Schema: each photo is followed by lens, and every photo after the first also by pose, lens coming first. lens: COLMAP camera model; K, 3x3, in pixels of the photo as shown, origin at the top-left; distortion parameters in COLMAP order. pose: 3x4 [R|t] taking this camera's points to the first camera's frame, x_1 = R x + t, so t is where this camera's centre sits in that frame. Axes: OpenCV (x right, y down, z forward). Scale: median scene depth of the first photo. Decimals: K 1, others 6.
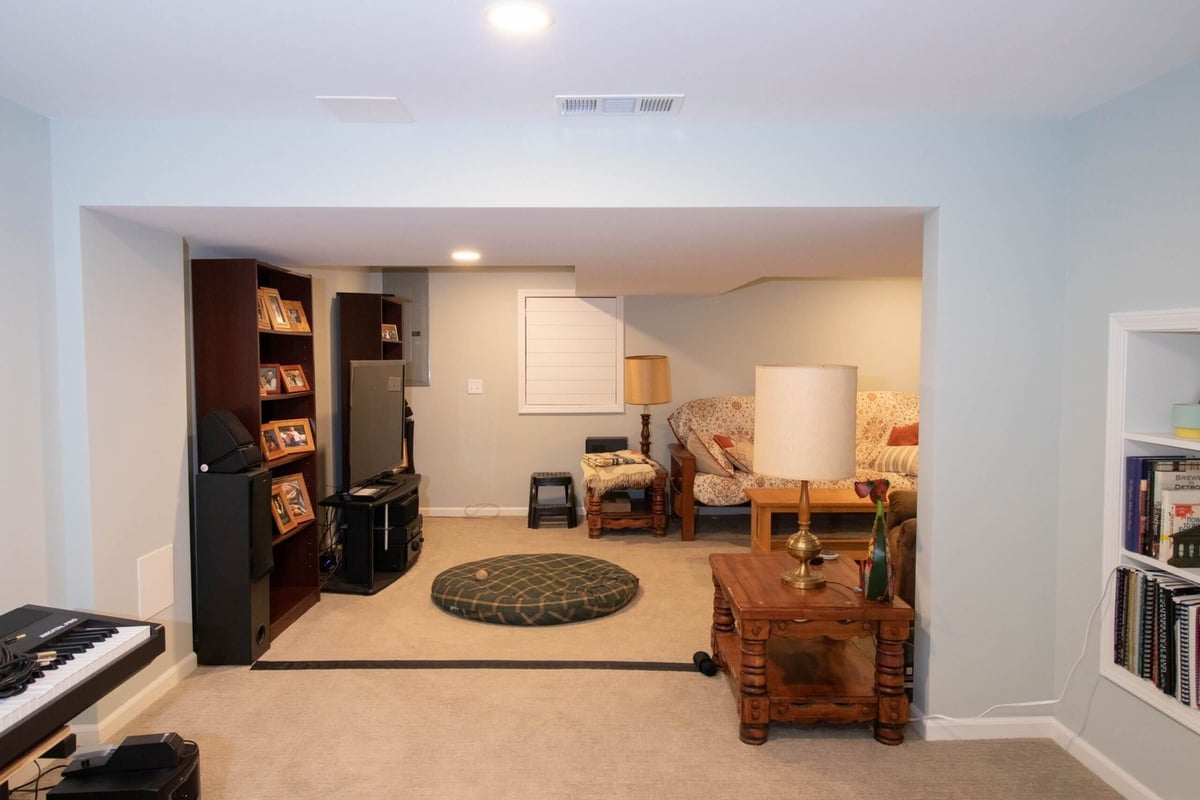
lens RADIAL K [[788.6, 0, 593.3], [0, 788.6, 394.4], [0, 0, 1]] dist [0.004184, -0.002482]
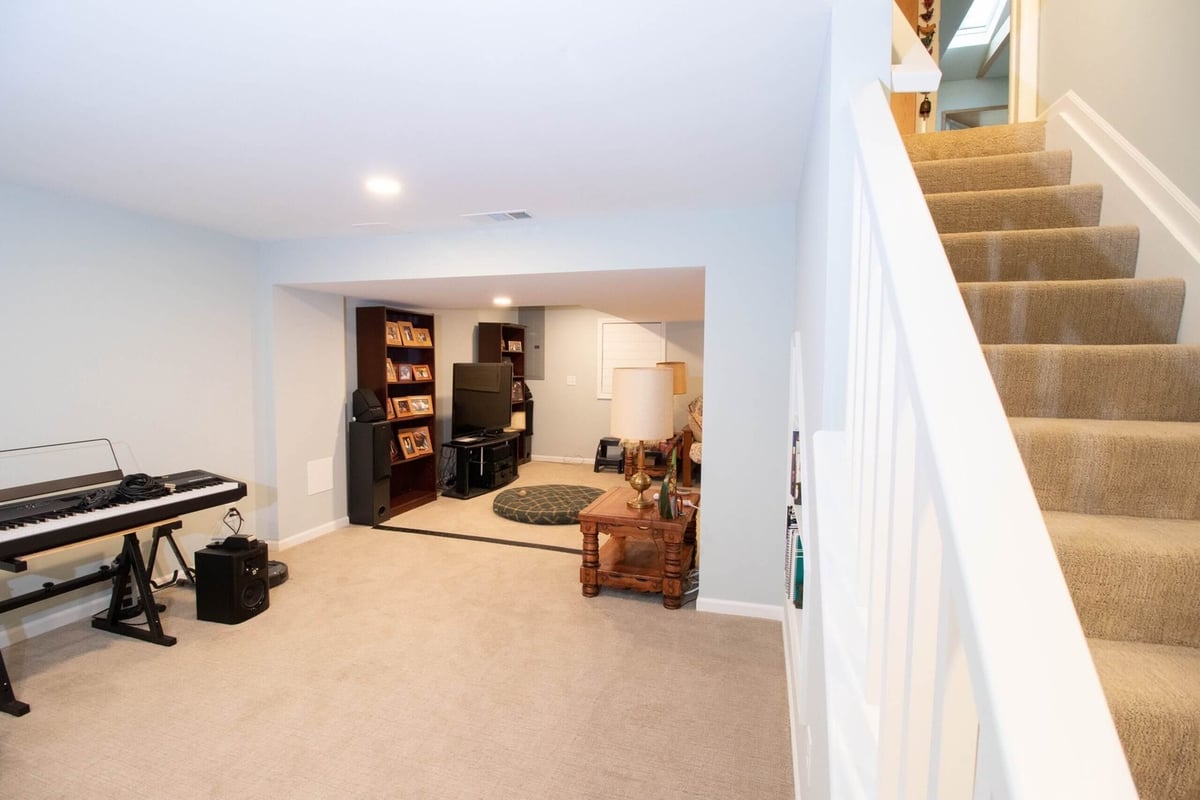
lens RADIAL K [[554.7, 0, 591.3], [0, 554.7, 394.5], [0, 0, 1]] dist [0.001002, -0.014089]
pose [[0.951769, 0.027723, -0.305561, 0.417611], [-0.024836, 0.999603, 0.013334, 0.003488], [0.305809, -0.005102, 0.952079, -0.075647]]
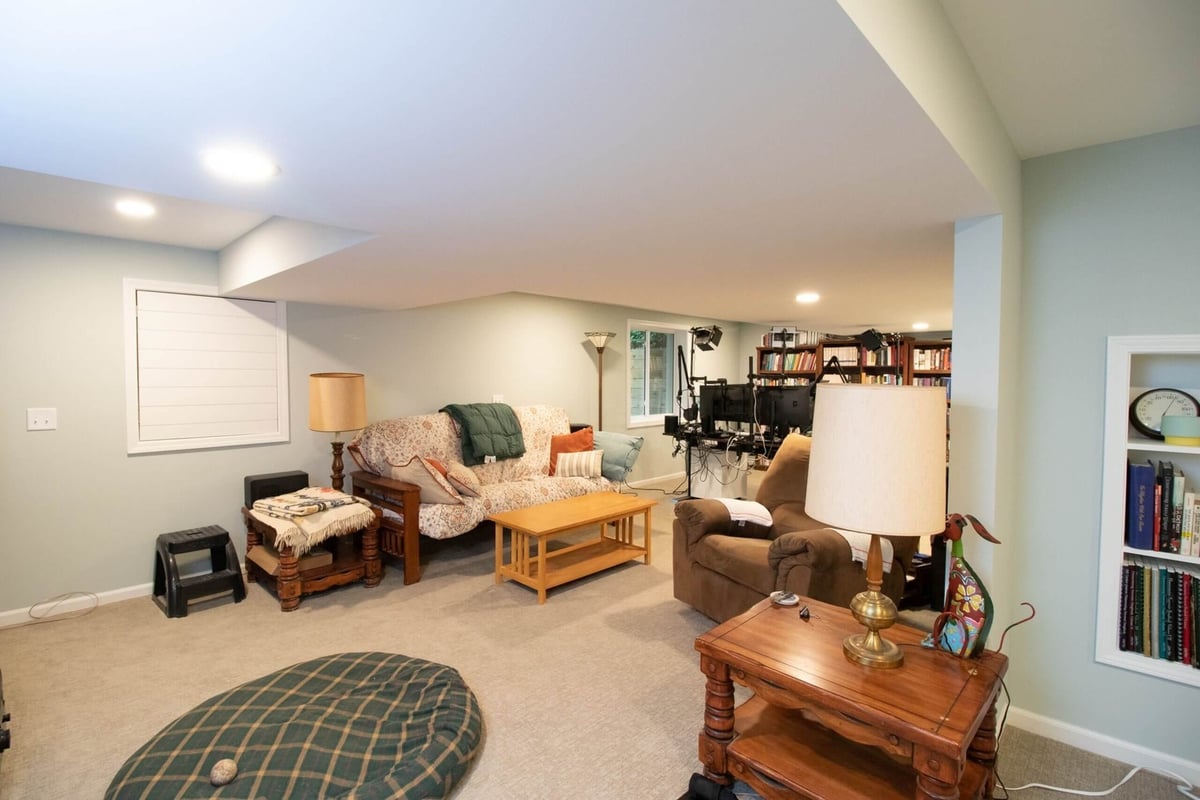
lens RADIAL K [[554.7, 0, 591.3], [0, 554.7, 394.5], [0, 0, 1]] dist [0.001002, -0.014089]
pose [[0.706649, -0.020406, 0.707270, -0.272764], [0.030515, 0.999533, -0.001651, -0.028491], [-0.706906, 0.022749, 0.706941, 0.658087]]
